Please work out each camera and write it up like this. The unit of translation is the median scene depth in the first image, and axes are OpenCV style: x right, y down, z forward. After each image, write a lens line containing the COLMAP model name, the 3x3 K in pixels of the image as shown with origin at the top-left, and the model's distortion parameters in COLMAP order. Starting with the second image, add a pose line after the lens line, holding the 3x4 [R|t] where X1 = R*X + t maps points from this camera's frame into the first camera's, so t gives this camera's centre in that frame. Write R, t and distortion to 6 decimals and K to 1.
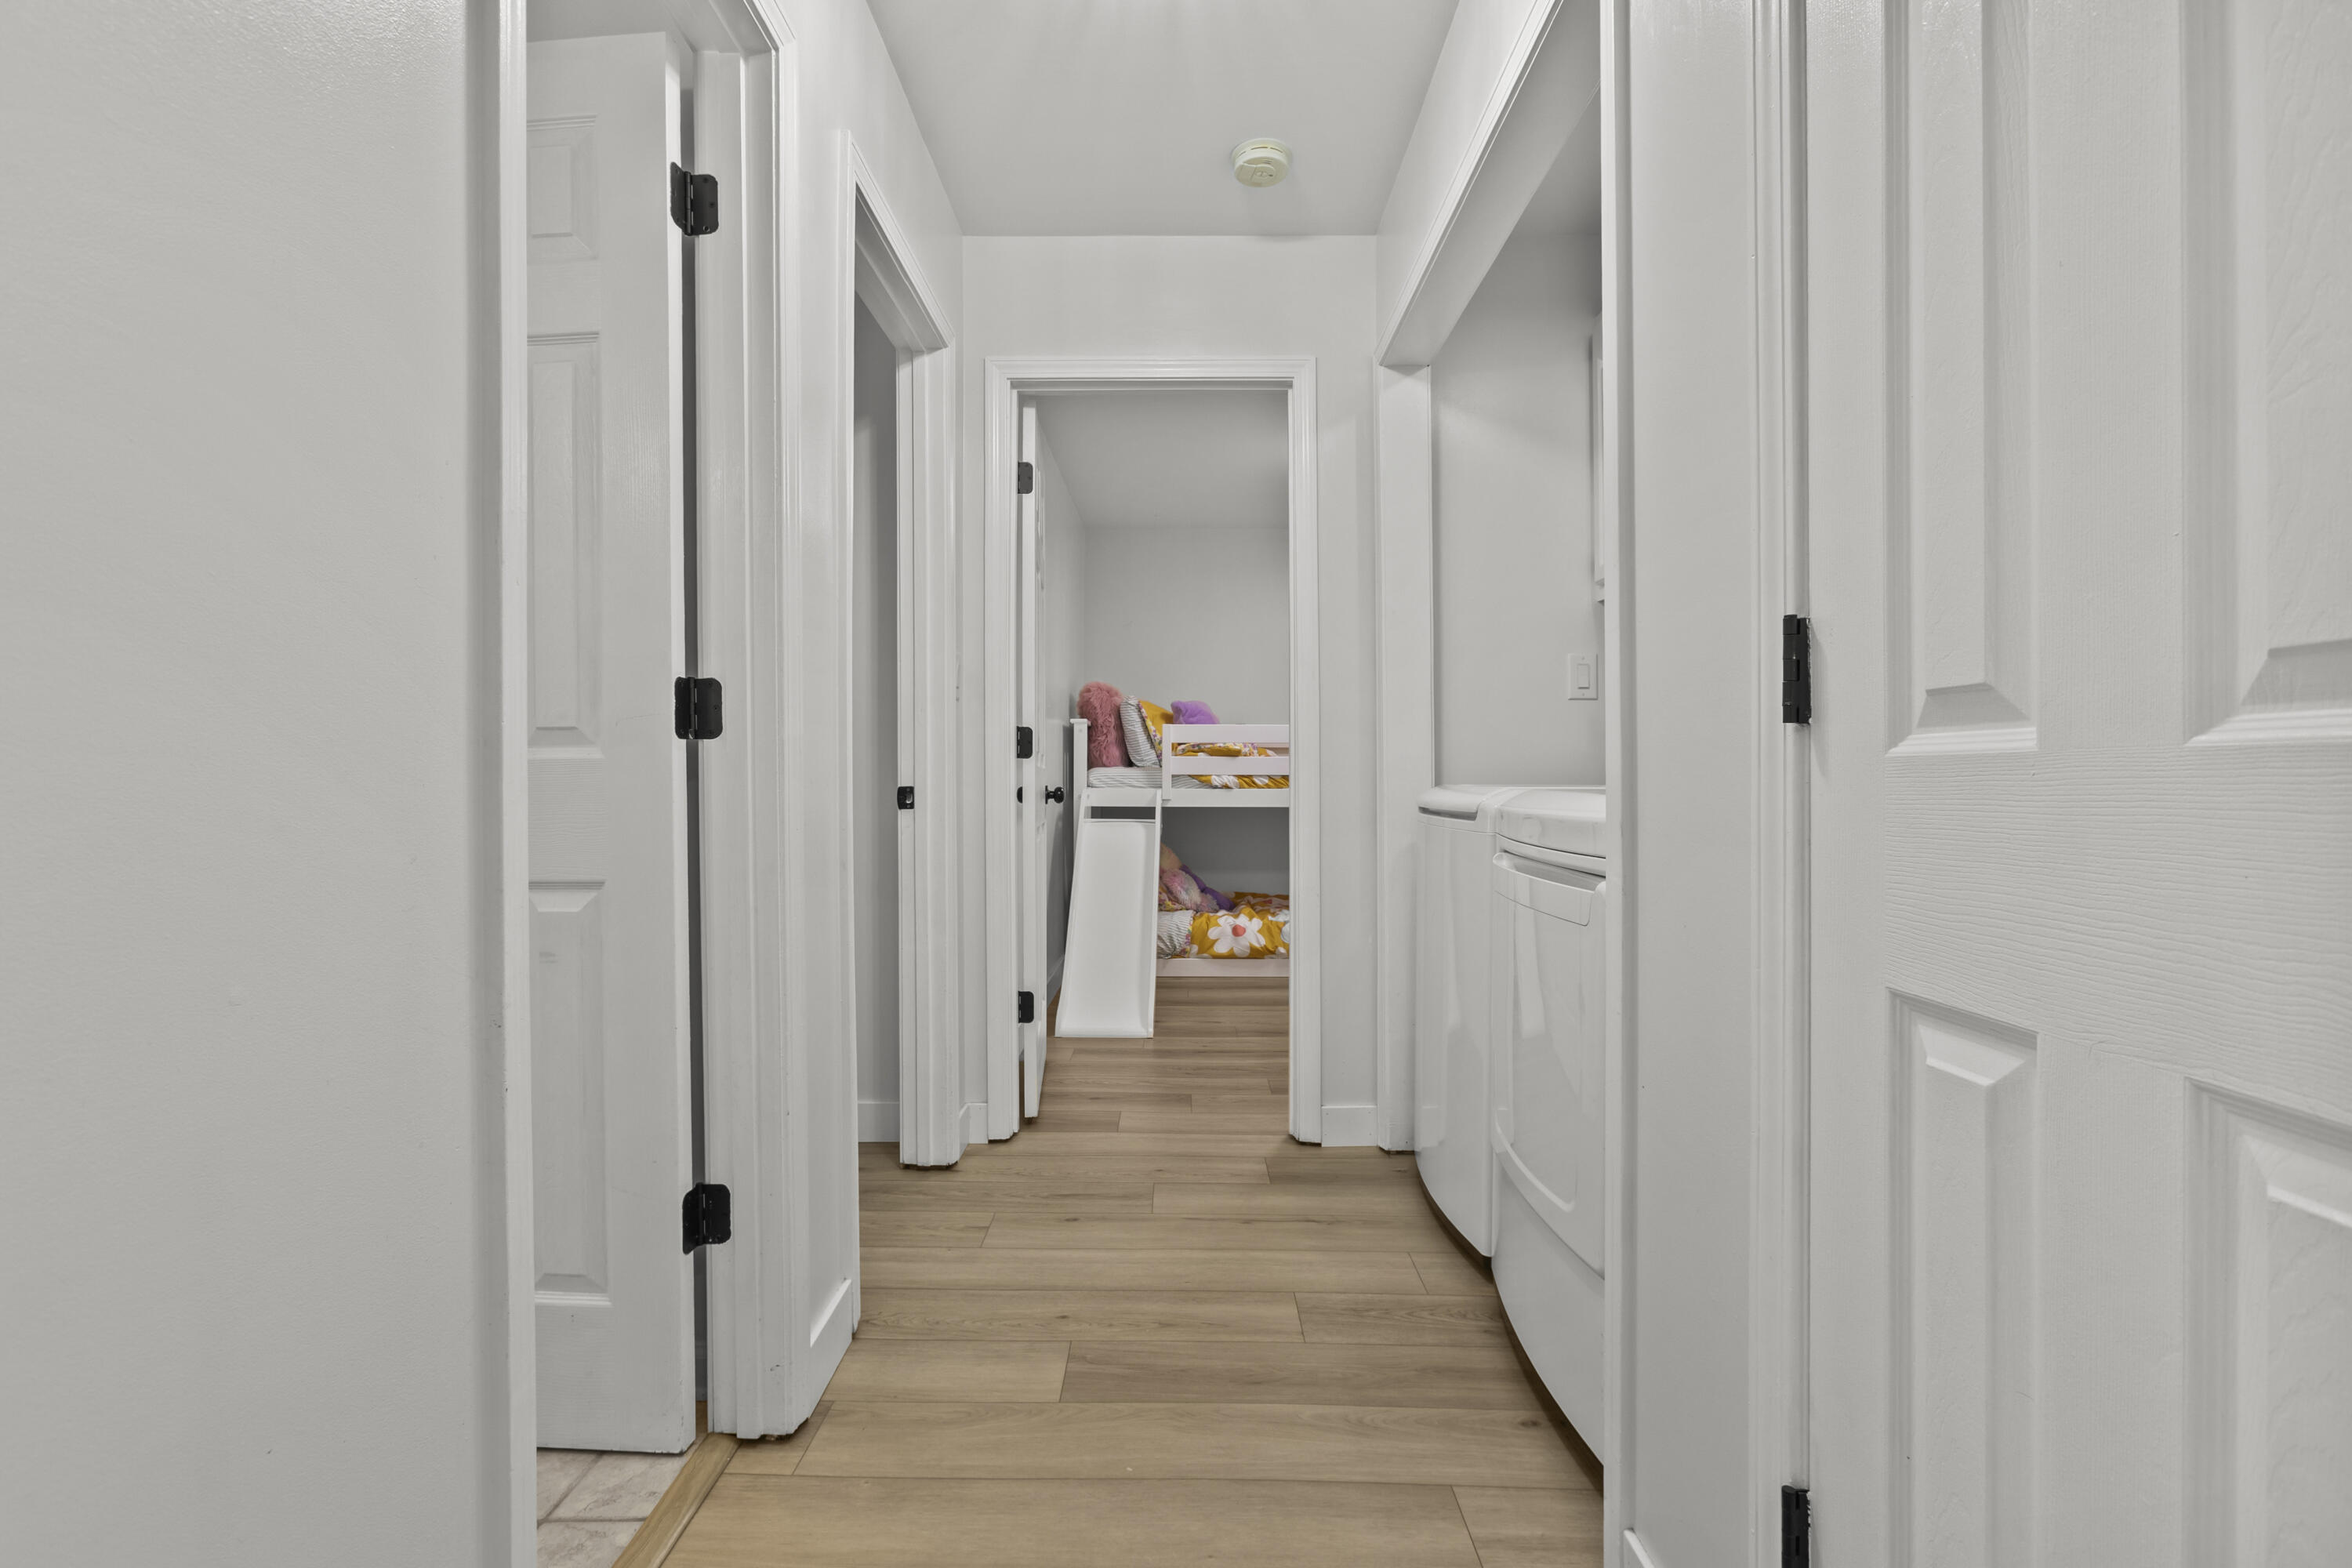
lens RADIAL K [[1118.6, 0, 1160.0], [0, 1118.6, 774.9], [0, 0, 1]] dist [-0.023922, 0.017806]
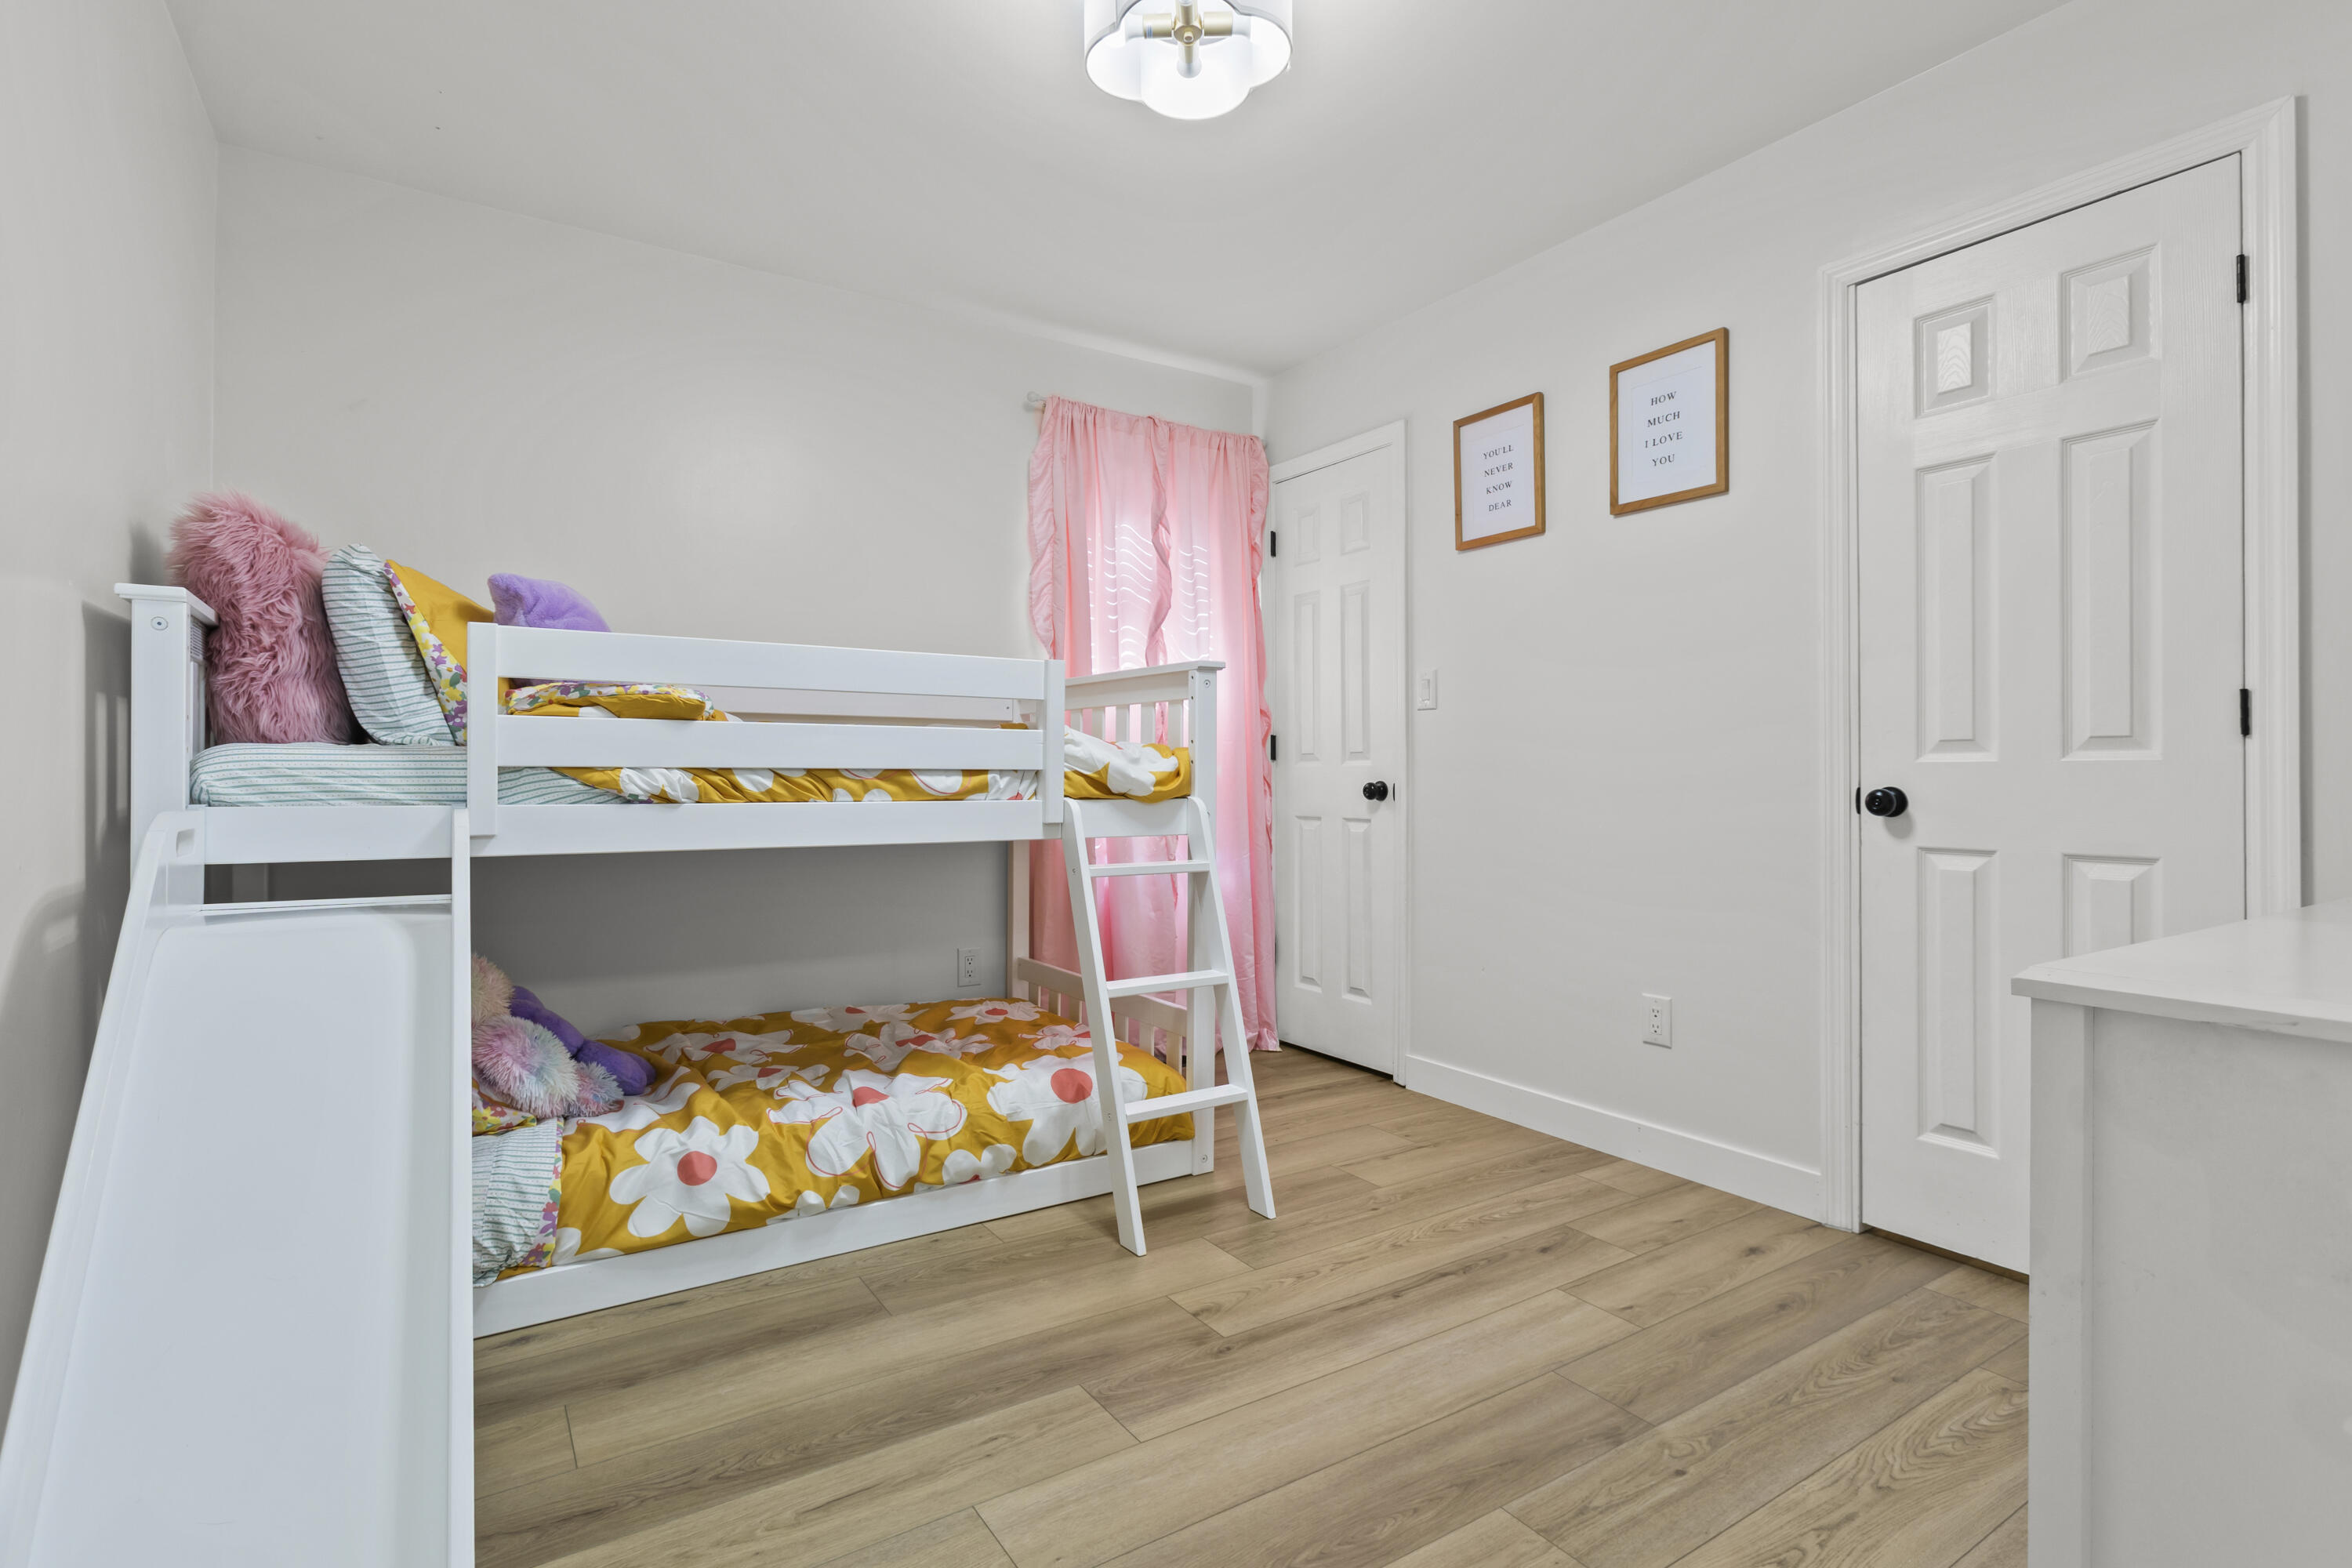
lens RADIAL K [[1118.6, 0, 1160.0], [0, 1118.6, 774.9], [0, 0, 1]] dist [-0.023922, 0.017806]
pose [[0.828401, 0.001344, 0.560134, -0.013244], [-0.003014, 0.999993, 0.002059, 0.001225], [-0.560127, -0.003394, 0.828400, 0.584389]]
